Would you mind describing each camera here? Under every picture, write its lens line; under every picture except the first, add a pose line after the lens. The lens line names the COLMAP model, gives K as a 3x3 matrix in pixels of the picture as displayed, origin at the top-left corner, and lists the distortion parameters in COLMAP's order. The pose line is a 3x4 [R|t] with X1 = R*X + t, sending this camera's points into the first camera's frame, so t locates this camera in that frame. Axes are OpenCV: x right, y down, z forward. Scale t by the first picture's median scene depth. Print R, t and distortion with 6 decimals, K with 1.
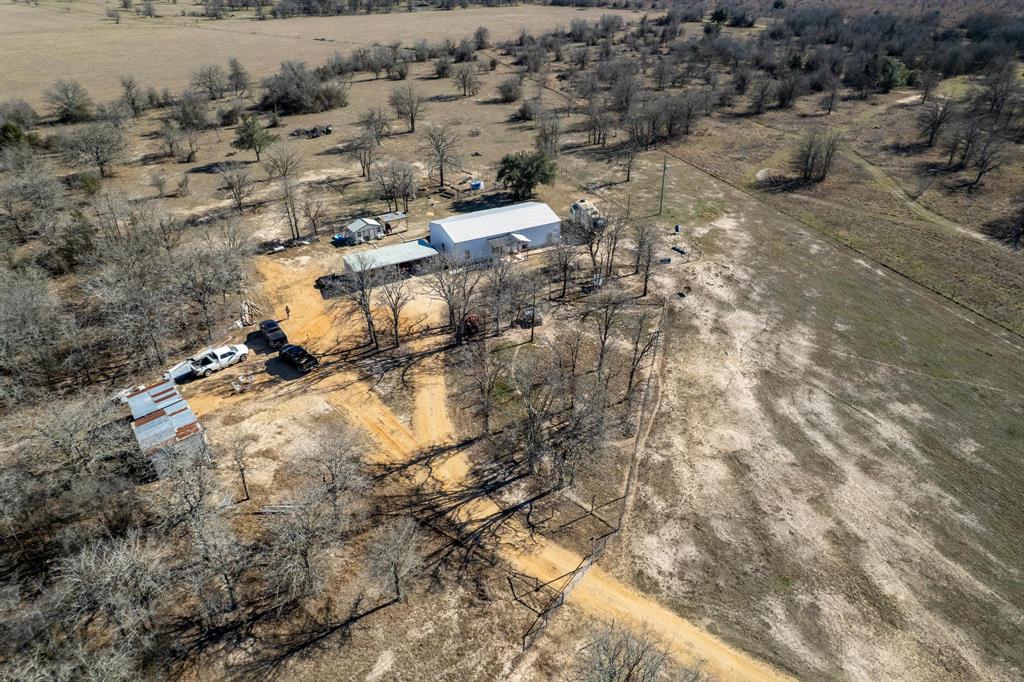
lens RADIAL K [[644.8, 0, 516.7], [0, 644.8, 354.3], [0, 0, 1]] dist [-0.078411, 0.067337]
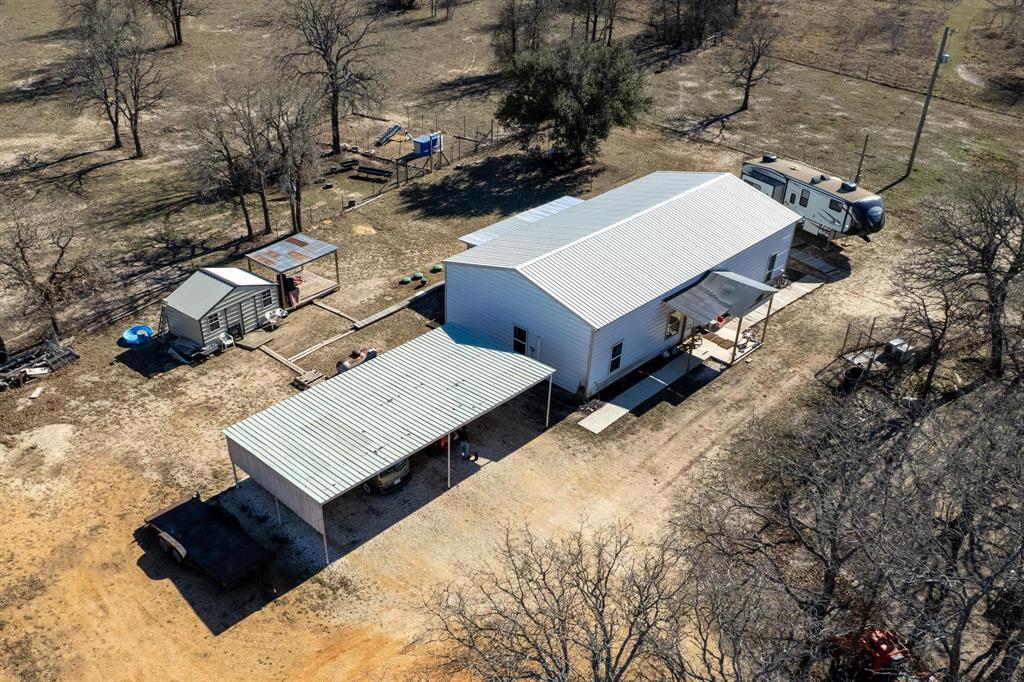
lens RADIAL K [[942.8, 0, 450.4], [0, 942.8, 342.1], [0, 0, 1]] dist [-0.068912, -0.003925]
pose [[0.966637, -0.130040, 0.220687, -0.198926], [0.140967, 0.989415, -0.034440, -0.122779], [-0.213873, 0.064400, 0.974736, 0.446772]]
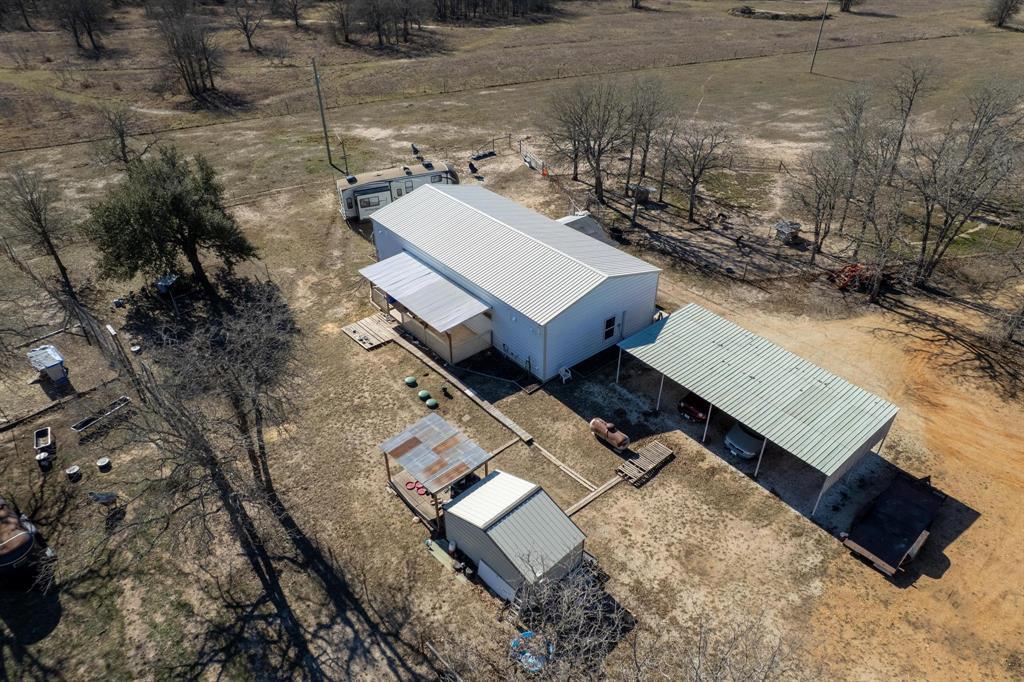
lens RADIAL K [[644.8, 0, 516.7], [0, 644.8, 354.3], [0, 0, 1]] dist [-0.078411, 0.067337]
pose [[-0.174534, -0.571068, 0.802134, -0.339301], [0.533649, 0.629761, 0.564464, -0.323038], [-0.827500, 0.526577, 0.194835, 0.782059]]
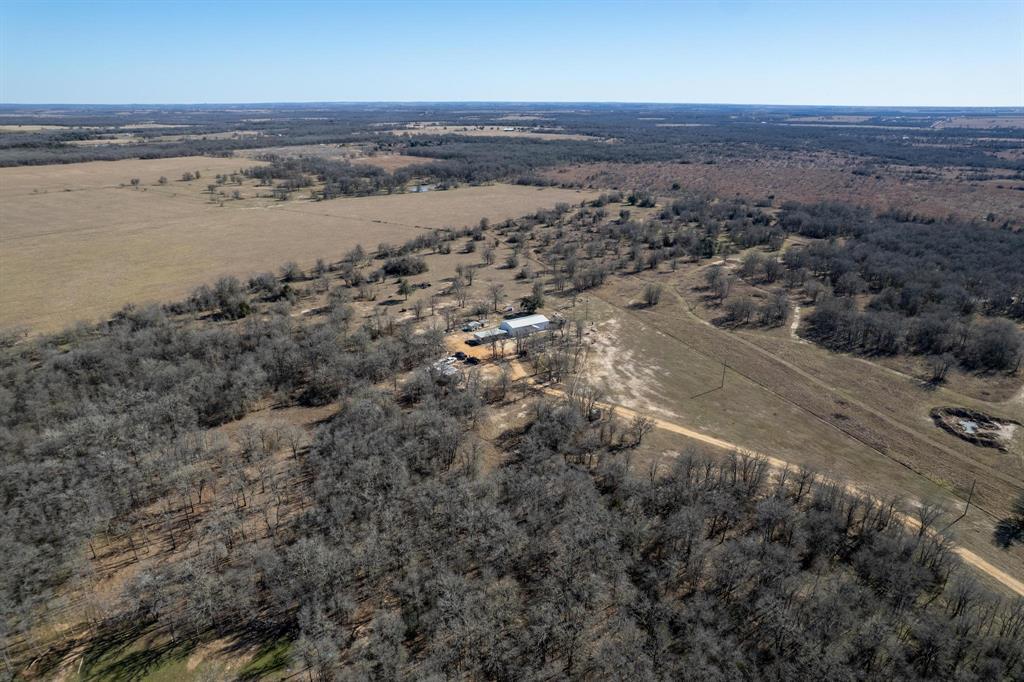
lens RADIAL K [[644.8, 0, 516.7], [0, 644.8, 354.3], [0, 0, 1]] dist [-0.078411, 0.067337]
pose [[0.997701, -0.021506, 0.064273, -0.203154], [0.033530, 0.980760, -0.192318, 0.371222], [-0.058901, 0.194031, 0.979226, -1.345753]]
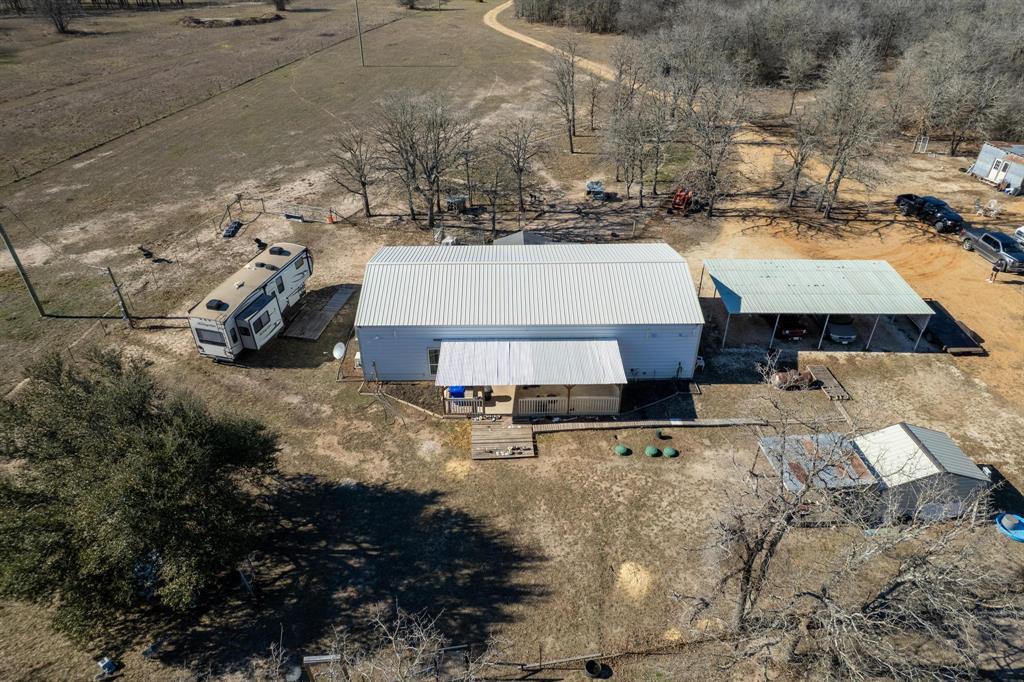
lens RADIAL K [[644.8, 0, 516.7], [0, 644.8, 354.3], [0, 0, 1]] dist [-0.078411, 0.067337]
pose [[-0.877411, -0.277596, 0.391268, -0.154216], [0.258965, 0.412492, 0.873377, -0.427168], [-0.403841, 0.867635, -0.290038, 0.944989]]
